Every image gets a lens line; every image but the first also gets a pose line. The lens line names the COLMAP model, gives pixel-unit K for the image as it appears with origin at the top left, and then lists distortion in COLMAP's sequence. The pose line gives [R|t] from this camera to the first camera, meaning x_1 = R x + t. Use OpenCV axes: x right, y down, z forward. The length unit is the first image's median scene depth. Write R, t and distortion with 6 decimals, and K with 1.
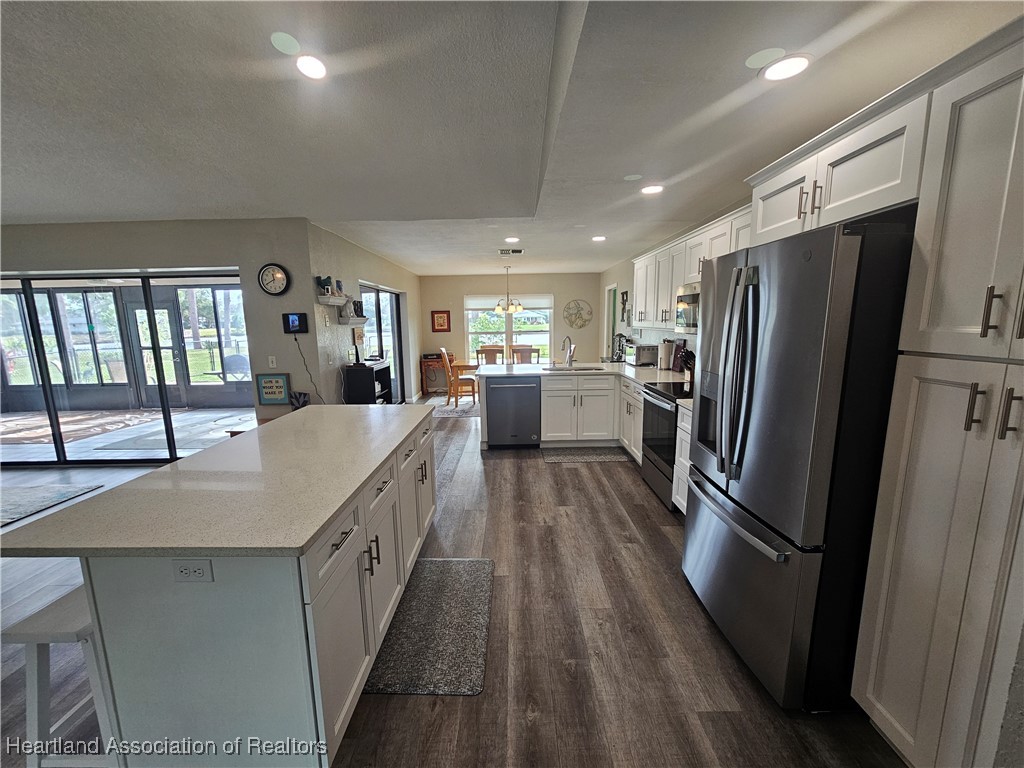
lens RADIAL K [[424.0, 0, 508.5], [0, 424.0, 390.0], [0, 0, 1]] dist [-0.002717, -0.000408]
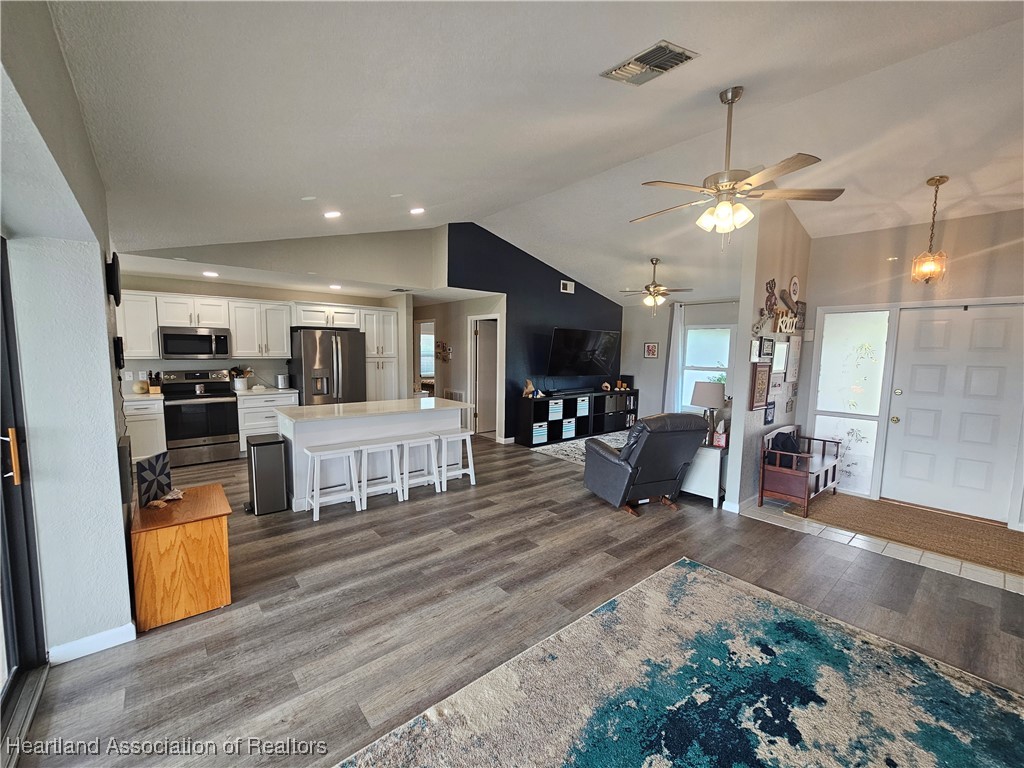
lens RADIAL K [[424.0, 0, 508.5], [0, 424.0, 390.0], [0, 0, 1]] dist [-0.002717, -0.000408]
pose [[-0.646487, -0.067118, 0.759967, -0.754607], [0.120129, 0.974741, 0.188277, -0.085079], [-0.753408, 0.213012, -0.622095, 0.545241]]
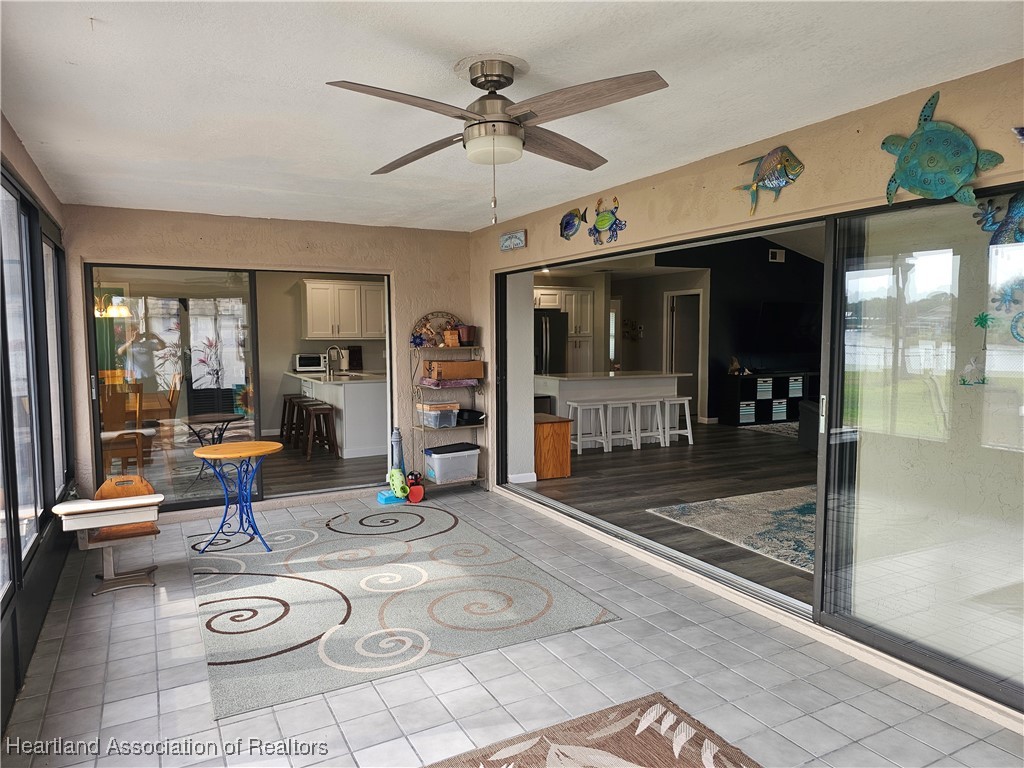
lens RADIAL K [[688.2, 0, 498.4], [0, 688.2, 385.1], [0, 0, 1]] dist [0.073683, -0.066619]
pose [[-0.457917, -0.046090, 0.887799, -1.151851], [0.158962, 0.978315, 0.132780, -0.140833], [-0.874667, 0.201928, -0.440661, 1.024907]]
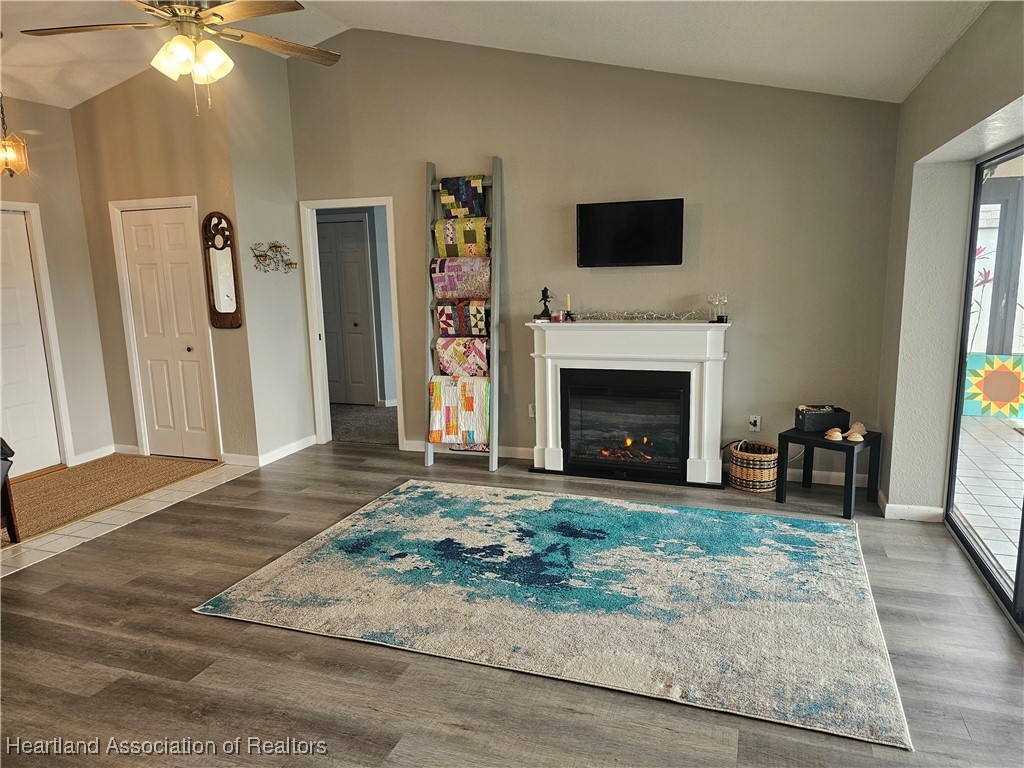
lens RADIAL K [[688.2, 0, 498.4], [0, 688.2, 385.1], [0, 0, 1]] dist [0.073683, -0.066619]
pose [[-0.347118, 0.190551, -0.918259, -0.223946], [-0.120903, 0.961877, 0.245306, -0.083105], [0.929995, 0.196171, -0.310846, 0.460989]]
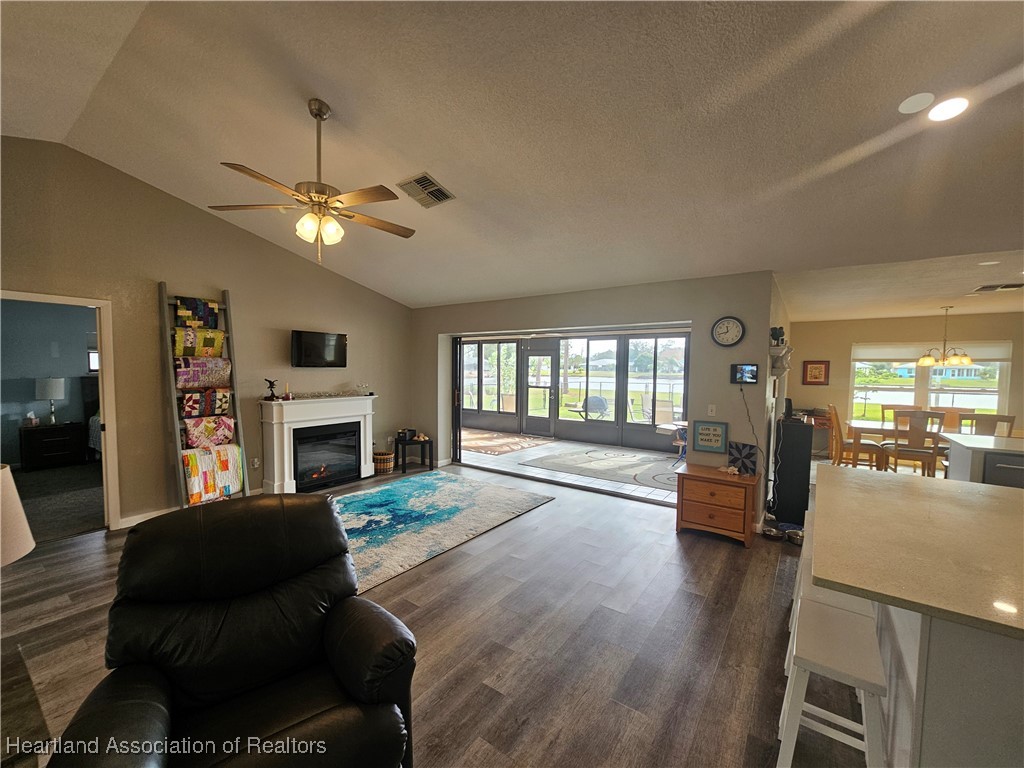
lens RADIAL K [[424.0, 0, 508.5], [0, 424.0, 390.0], [0, 0, 1]] dist [-0.002717, -0.000408]
pose [[0.812789, 0.055764, -0.579883, -0.209456], [-0.117973, 0.990539, -0.070101, 0.008866], [0.570488, 0.125387, 0.811678, -0.068814]]
